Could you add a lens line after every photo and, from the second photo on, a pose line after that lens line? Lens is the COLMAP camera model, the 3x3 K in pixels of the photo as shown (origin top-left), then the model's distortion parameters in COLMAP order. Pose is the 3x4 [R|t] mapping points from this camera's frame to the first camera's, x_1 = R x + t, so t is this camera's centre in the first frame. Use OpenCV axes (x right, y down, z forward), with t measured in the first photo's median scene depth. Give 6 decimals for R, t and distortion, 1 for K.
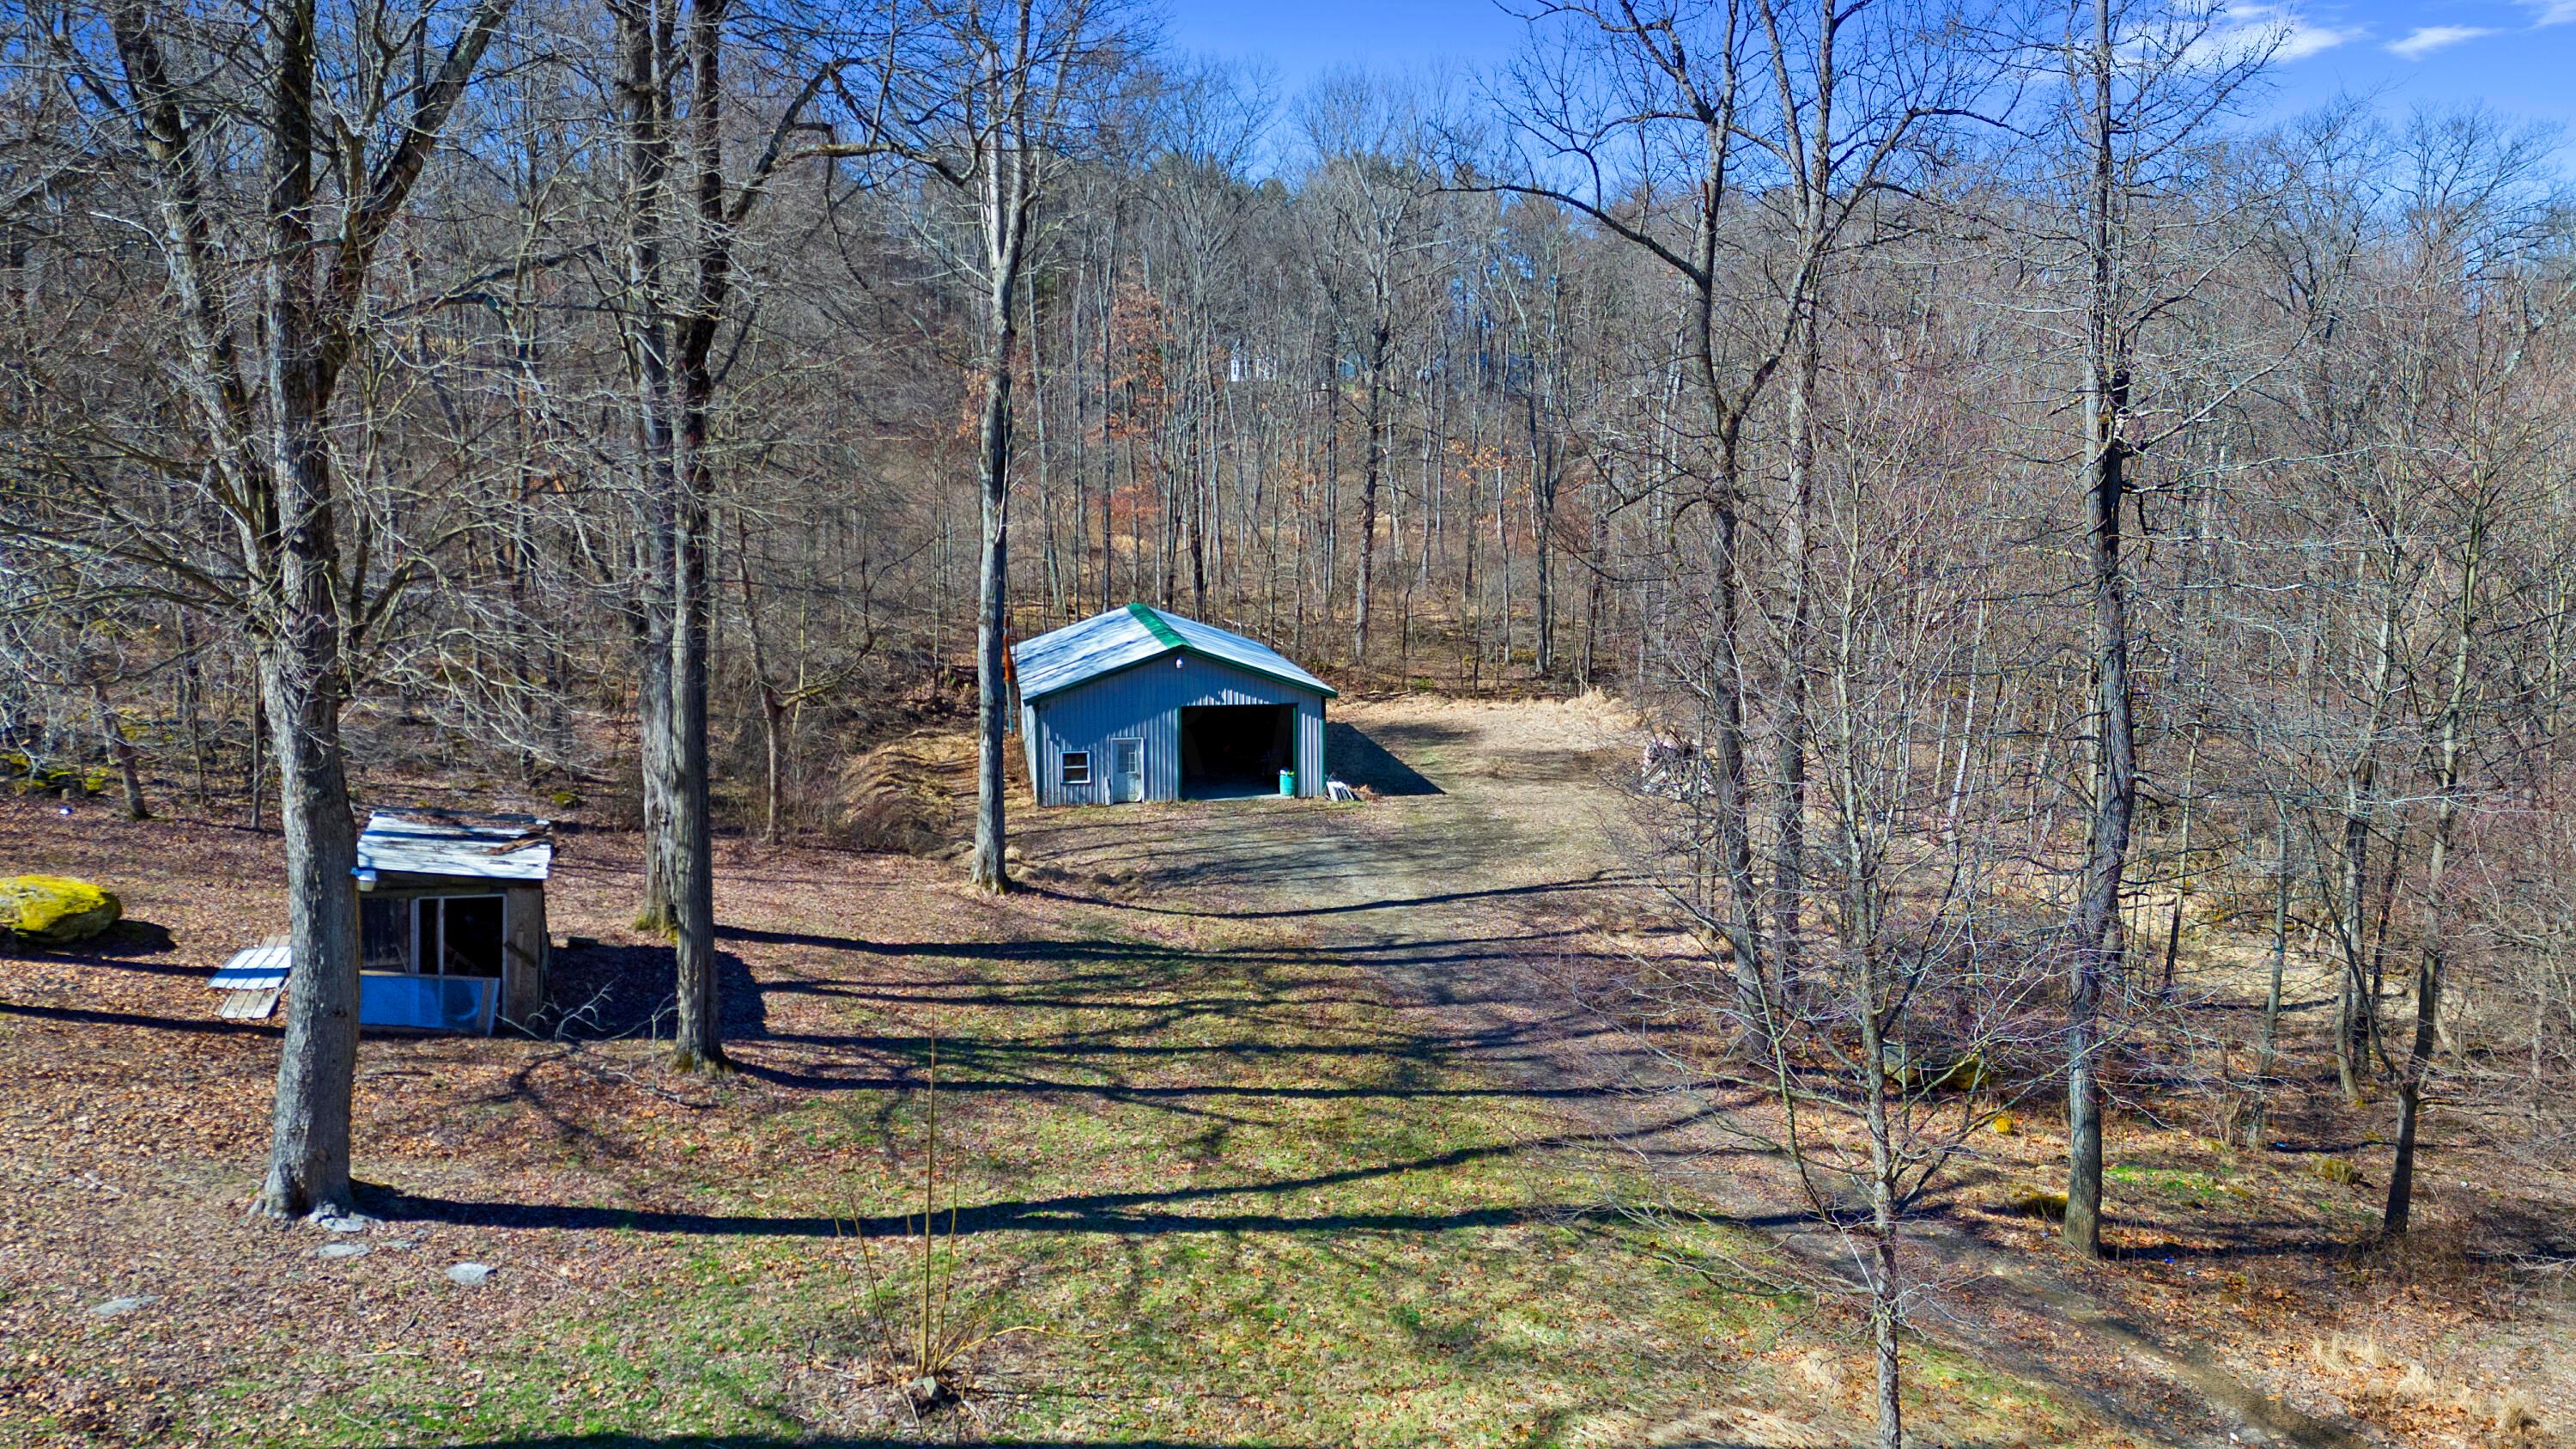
lens RADIAL K [[1860.3, 0, 1309.1], [0, 1860.3, 716.6], [0, 0, 1]] dist [0.052057, -0.039638]
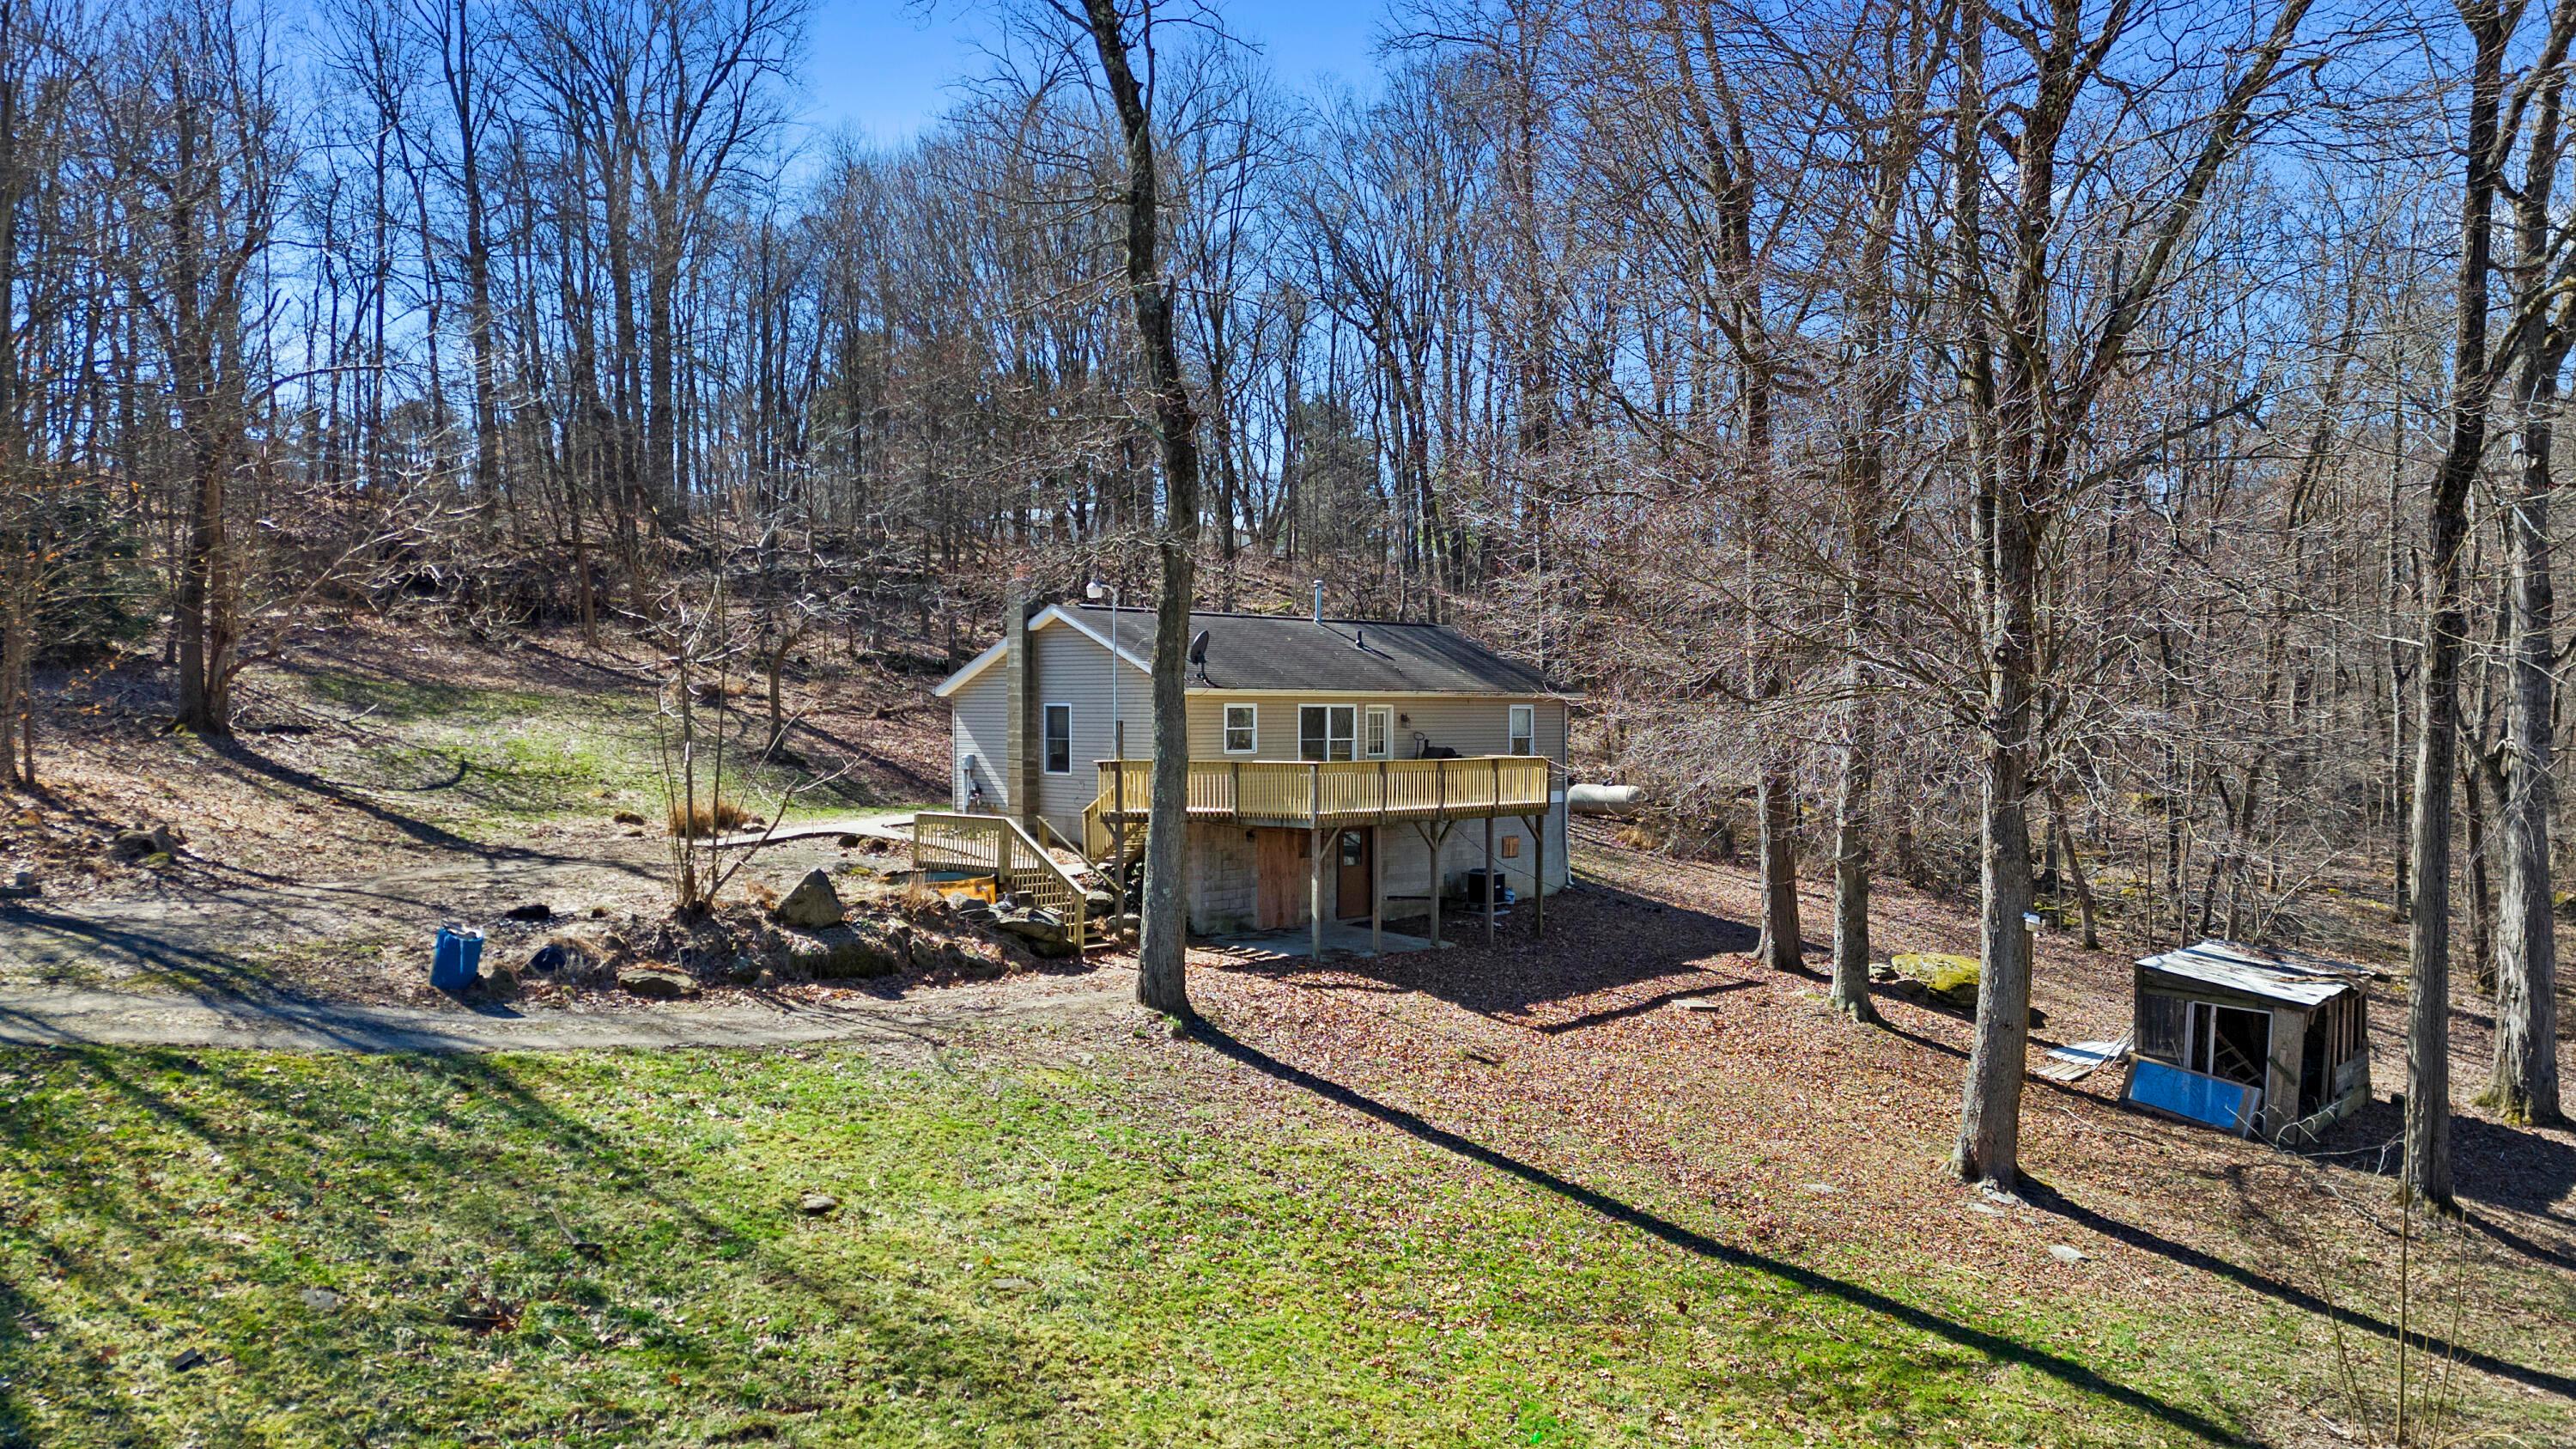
lens RADIAL K [[1860.3, 0, 1266.2], [0, 1860.3, 722.5], [0, 0, 1]] dist [0.052057, -0.039638]
pose [[0.462772, 0.006520, -0.886453, 0.271624], [-0.124887, 0.990479, -0.057912, 0.065080], [0.877636, 0.137507, 0.459181, -0.037427]]
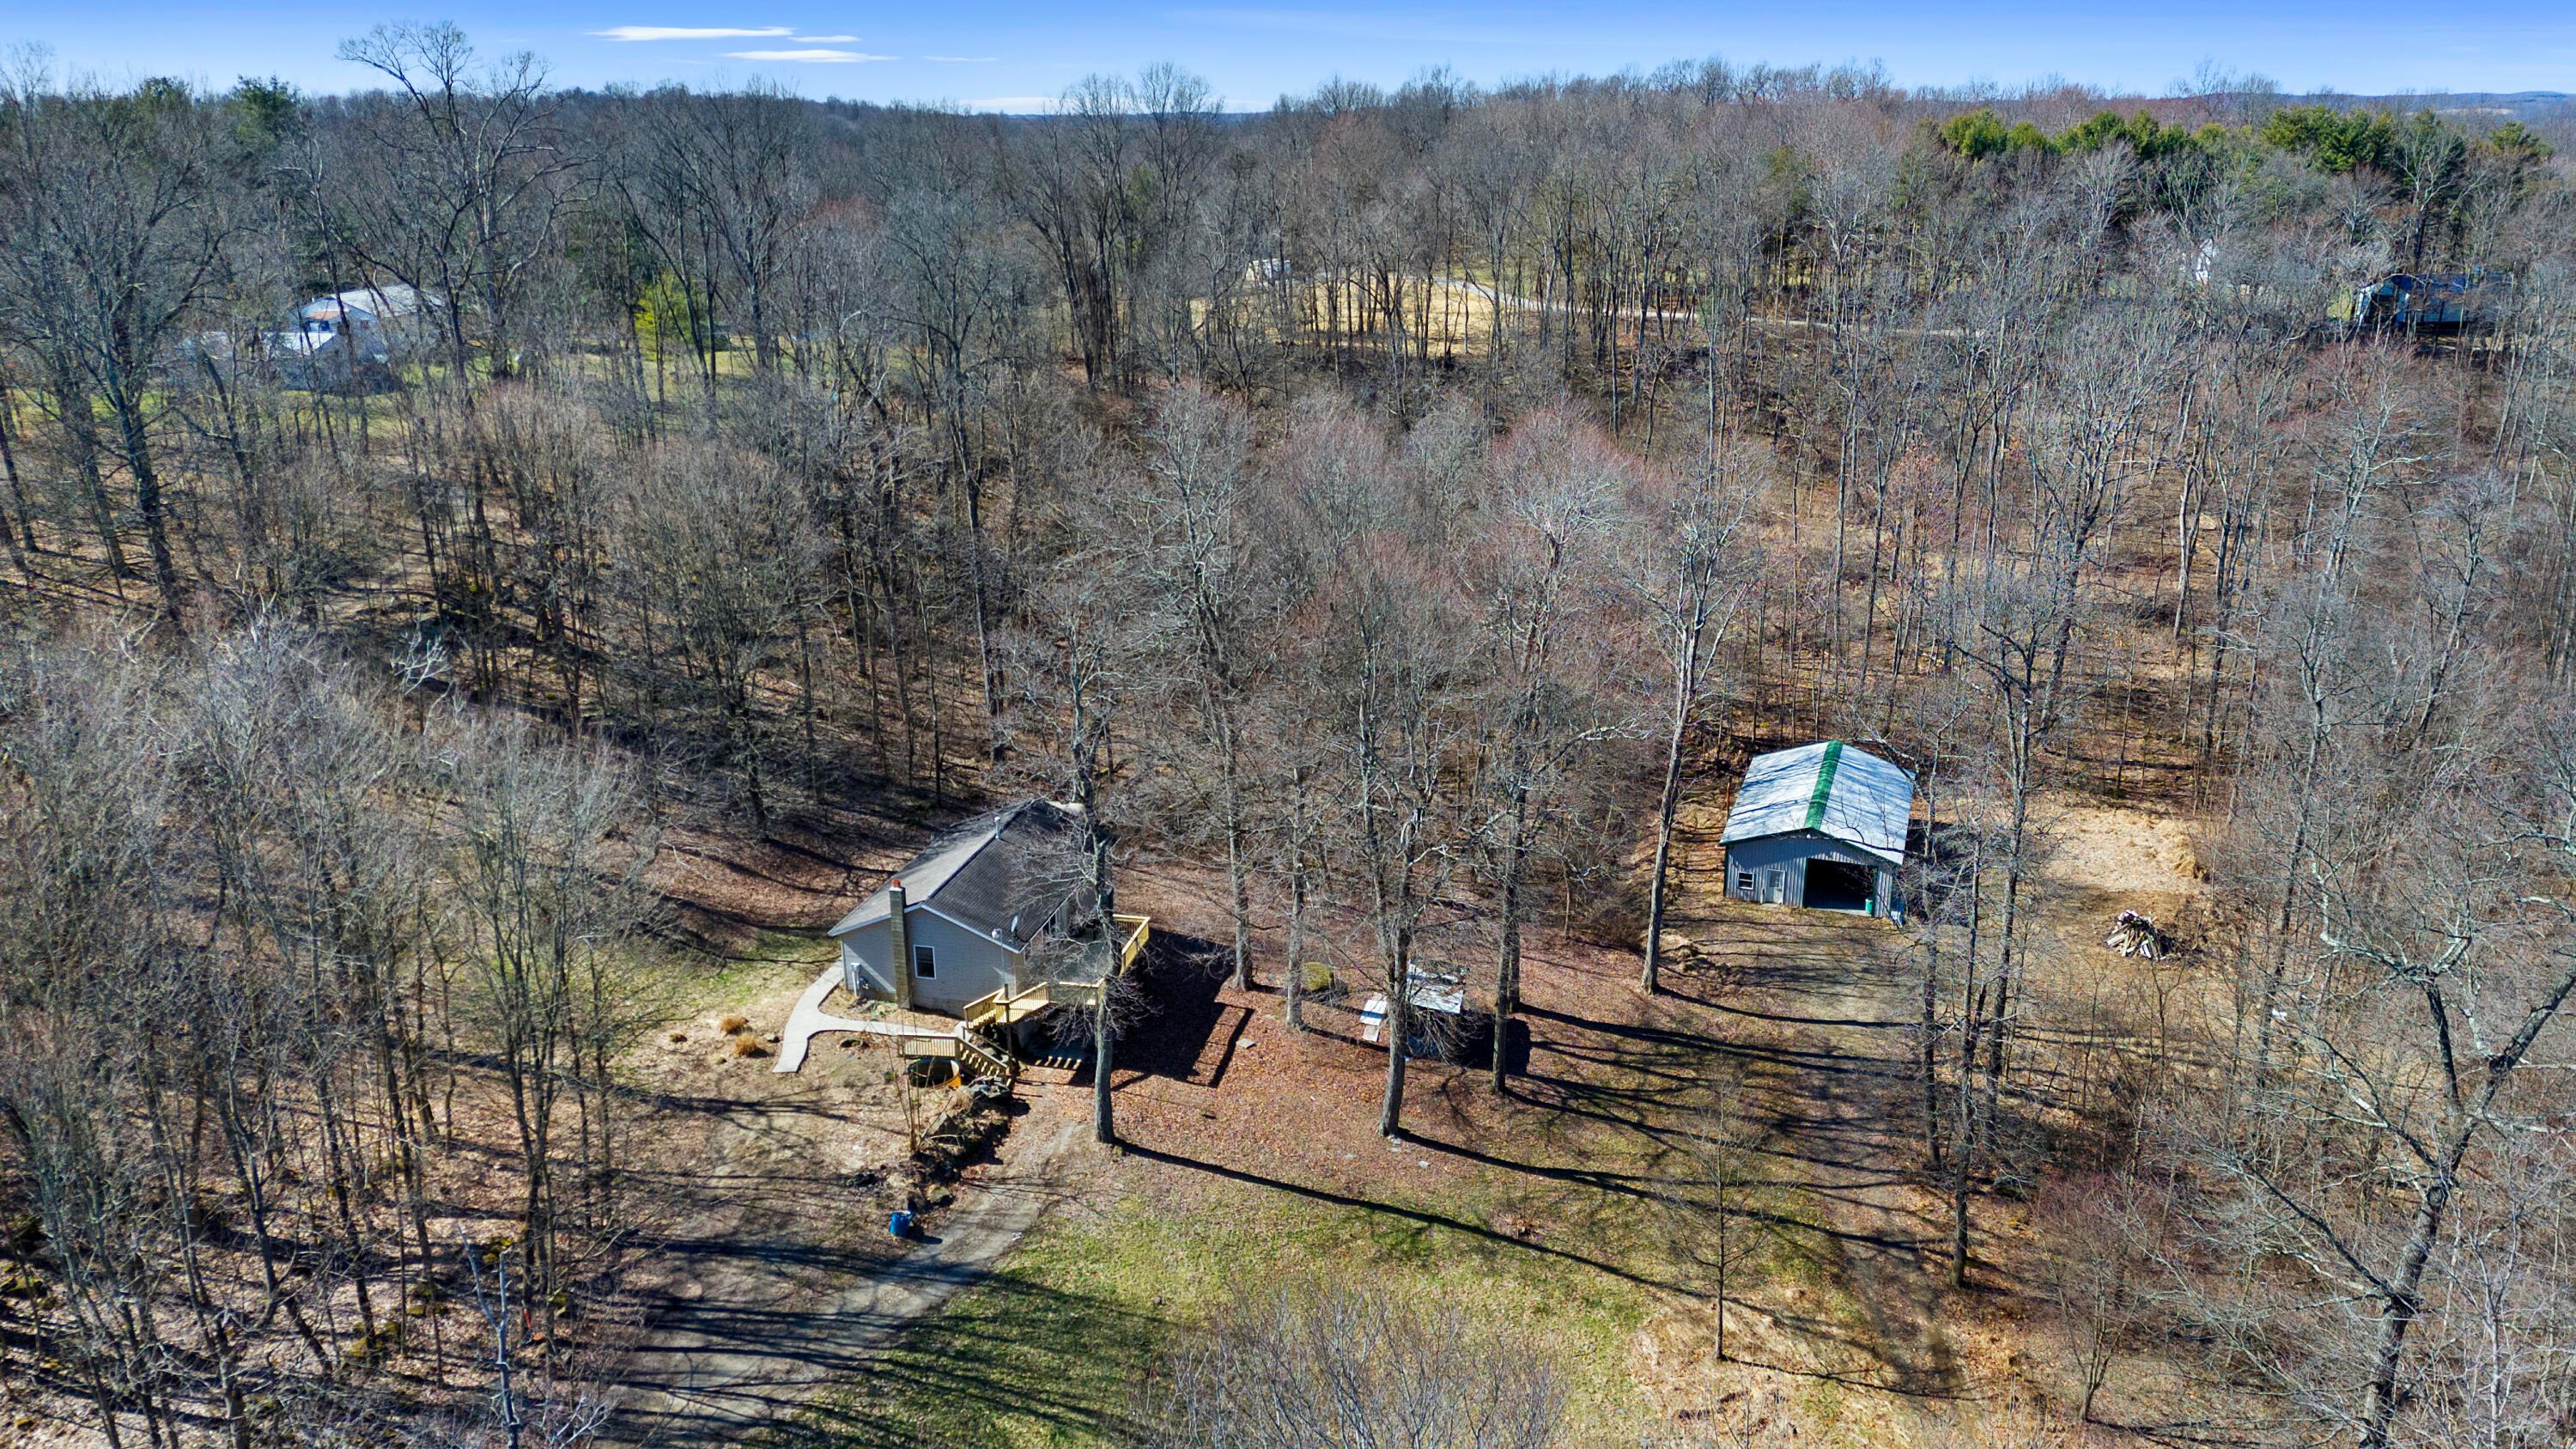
lens RADIAL K [[1860.3, 0, 1291.1], [0, 1860.3, 713.6], [0, 0, 1]] dist [0.052057, -0.039638]
pose [[0.862645, 0.145579, -0.484408, 0.753191], [-0.062553, 0.981039, 0.183436, -0.934832], [0.501928, -0.127939, 0.855395, -1.662746]]
